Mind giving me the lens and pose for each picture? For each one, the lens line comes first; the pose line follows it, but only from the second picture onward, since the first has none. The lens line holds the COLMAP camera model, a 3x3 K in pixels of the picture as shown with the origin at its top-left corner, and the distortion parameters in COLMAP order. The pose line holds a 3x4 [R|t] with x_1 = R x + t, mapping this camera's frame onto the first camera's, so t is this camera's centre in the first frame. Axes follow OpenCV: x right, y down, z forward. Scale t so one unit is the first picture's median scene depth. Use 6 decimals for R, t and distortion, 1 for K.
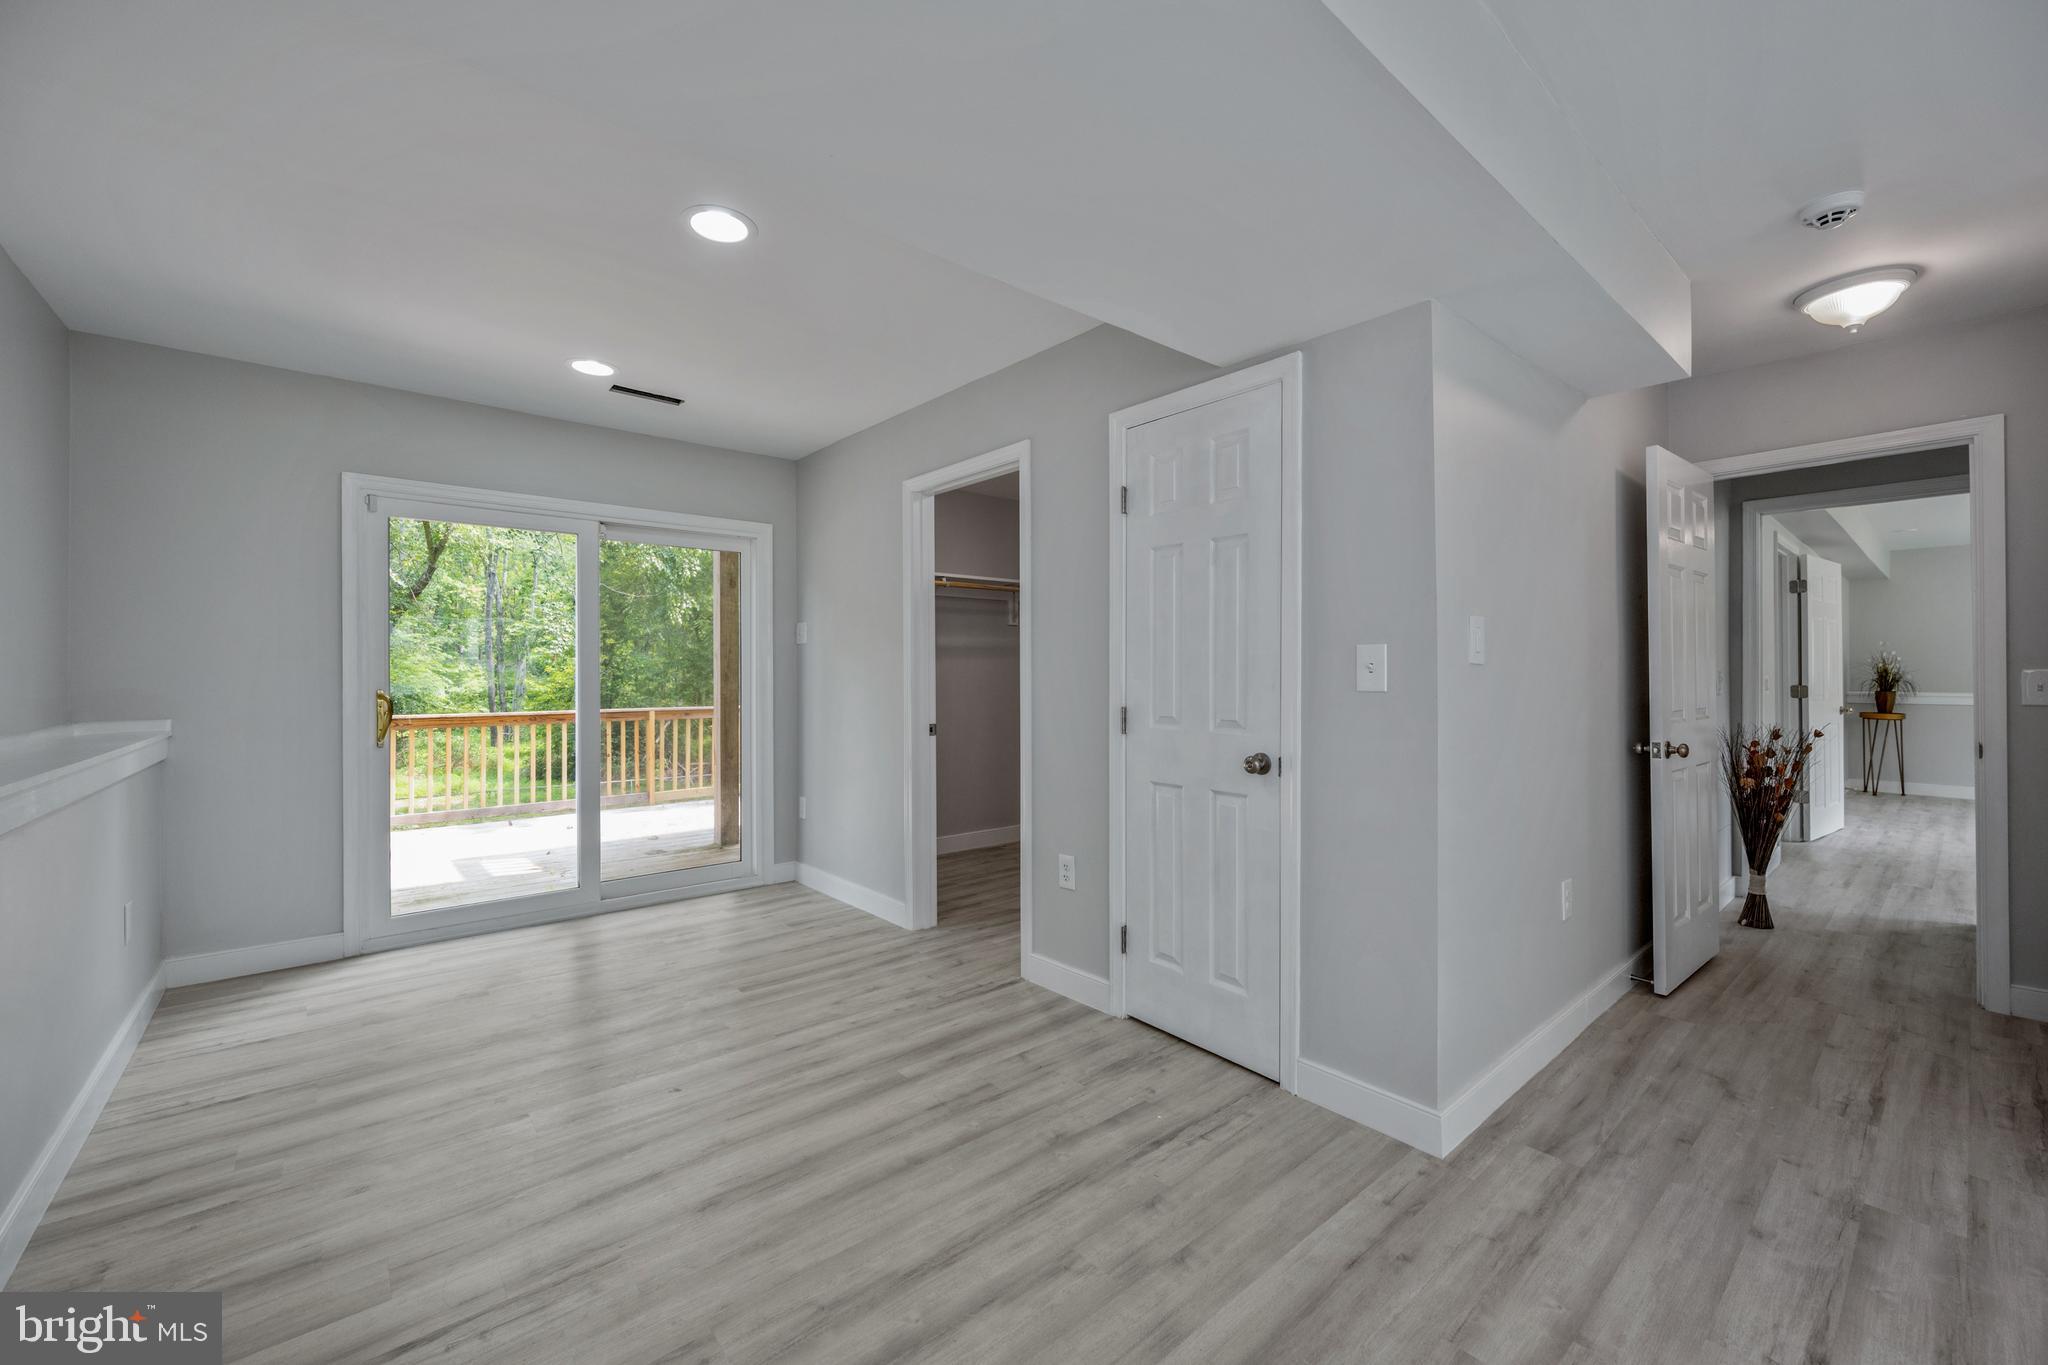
lens RADIAL K [[809.1, 0, 1018.0], [0, 809.1, 665.9], [0, 0, 1]] dist [0.002447, 0.000003]
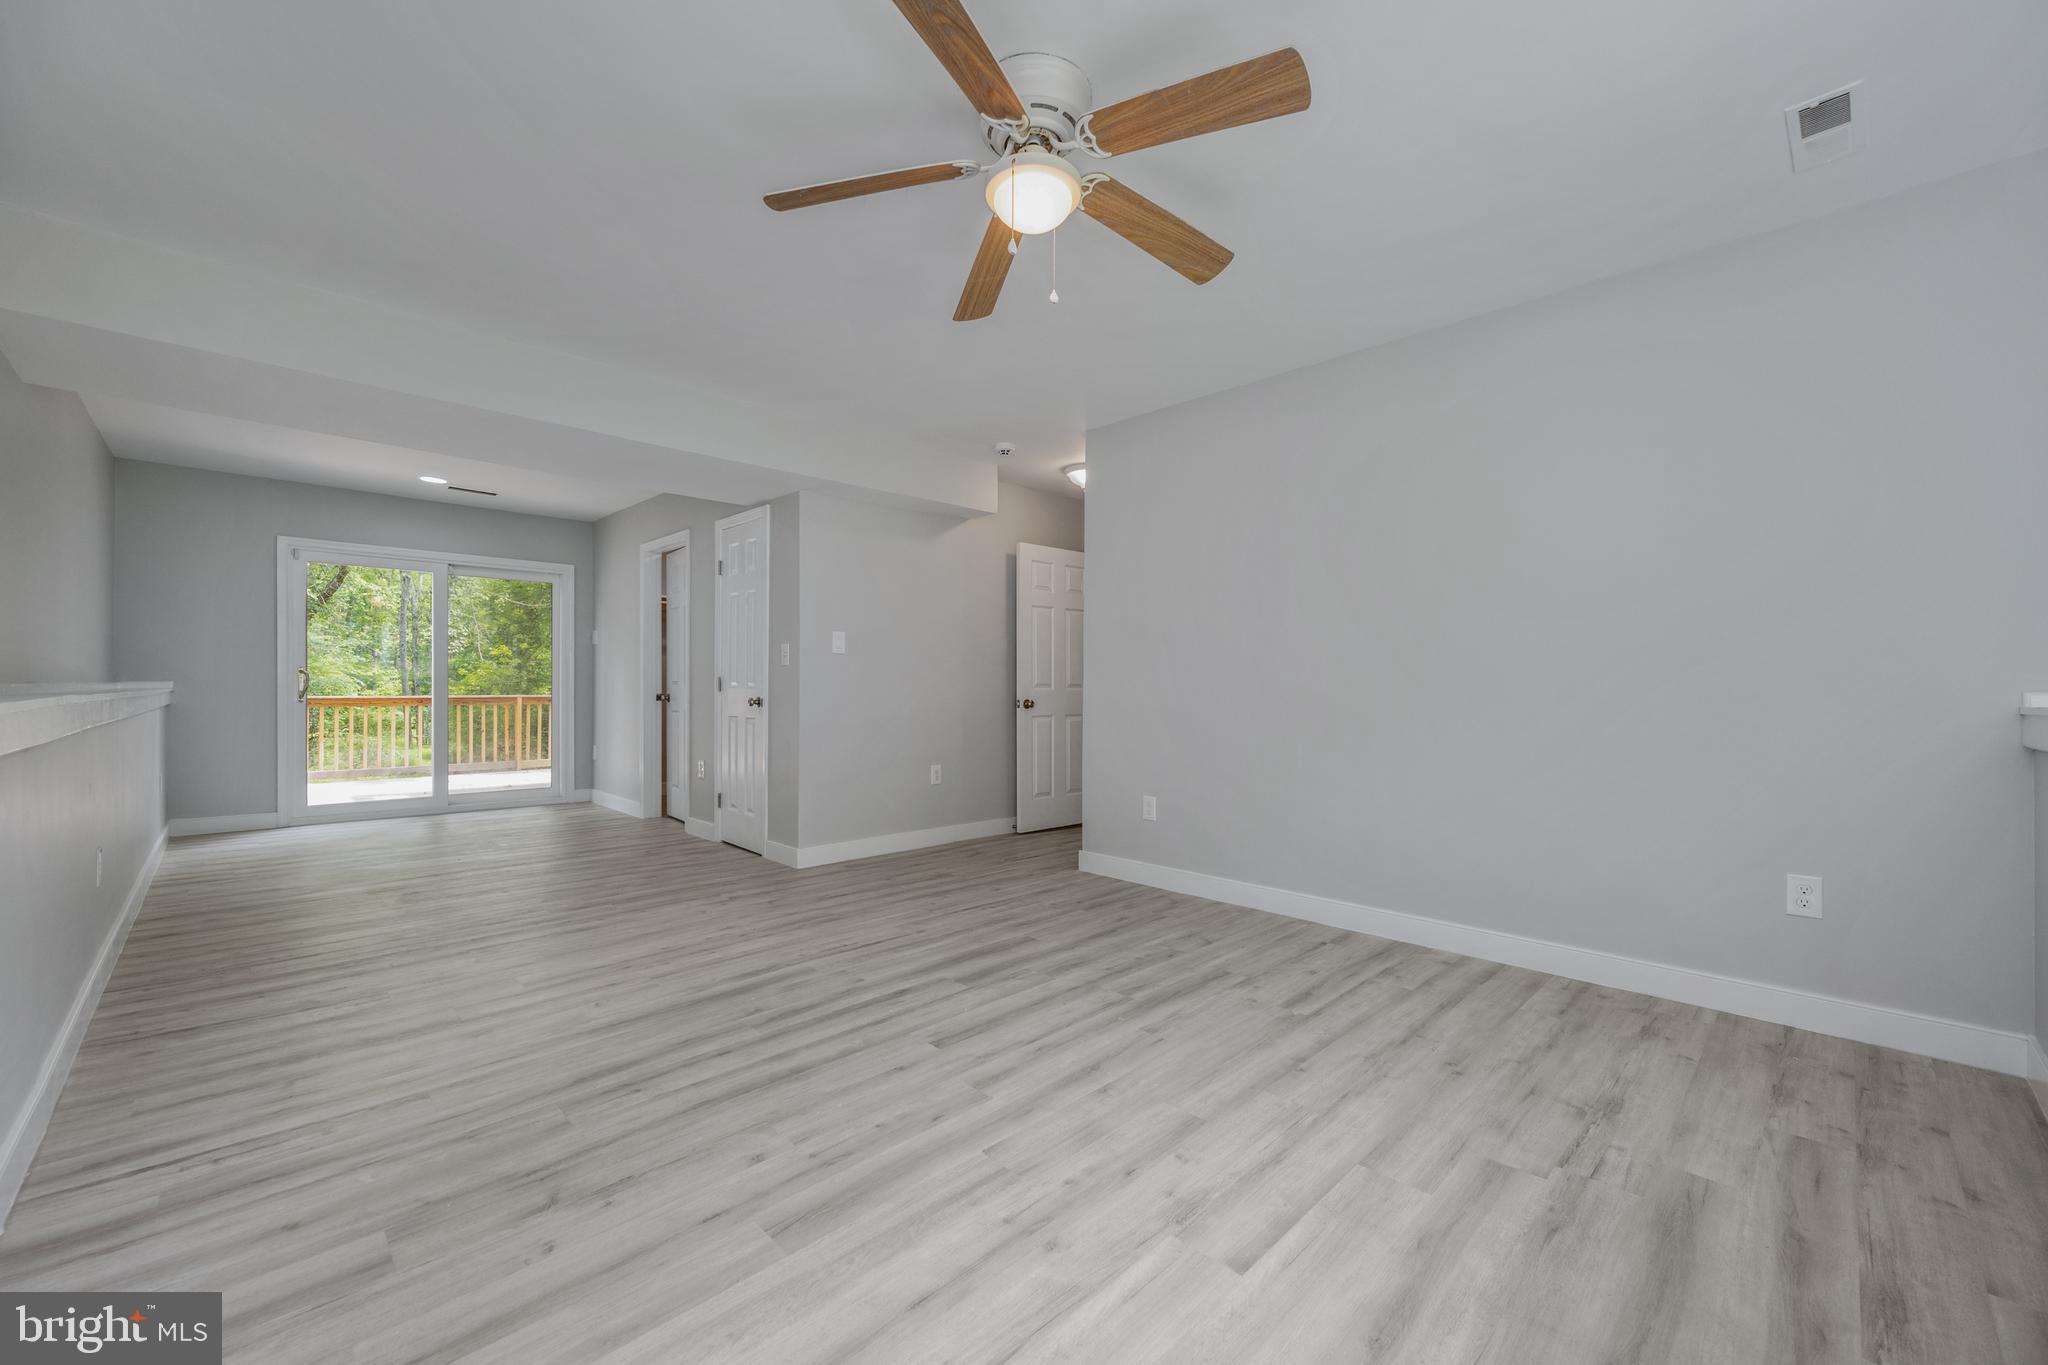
lens RADIAL K [[812.3, 0, 1027.6], [0, 812.3, 680.0], [0, 0, 1]] dist [-0.000936, -0.000125]
pose [[0.997347, 0.004789, 0.072642, 0.111037], [-0.005306, 0.999962, 0.006928, 0.006272], [-0.072606, -0.007295, 0.997334, -0.147668]]
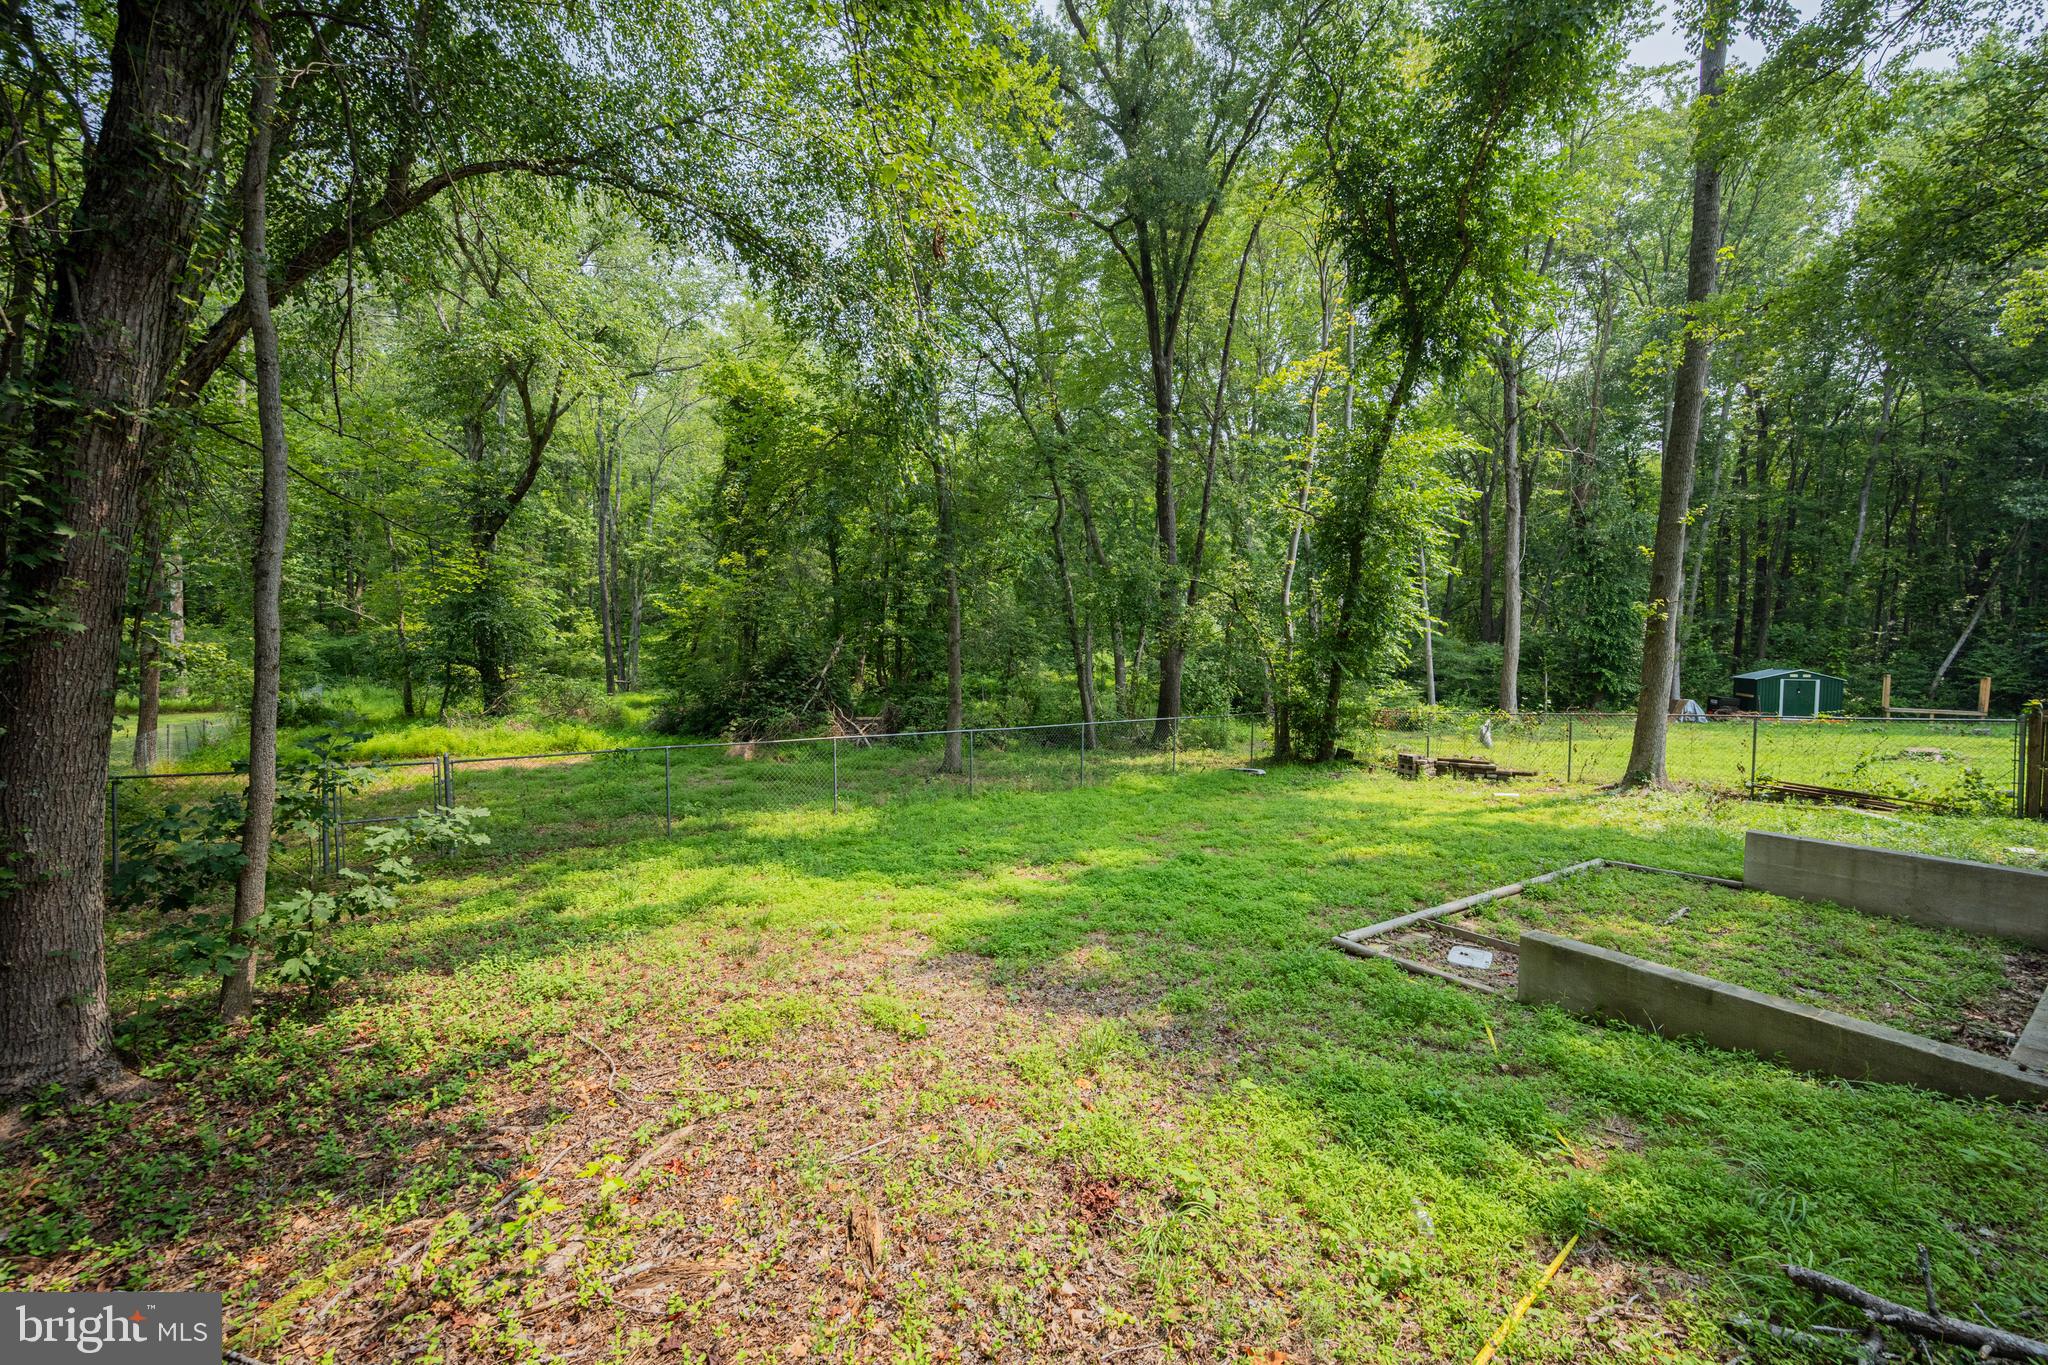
lens RADIAL K [[812.3, 0, 1027.6], [0, 812.3, 680.0], [0, 0, 1]] dist [-0.000936, -0.000125]
pose [[0.995849, 0.013822, -0.089970, -0.307235], [-0.008665, 0.998310, 0.057461, 0.069309], [0.090612, -0.056443, 0.994285, 0.437960]]
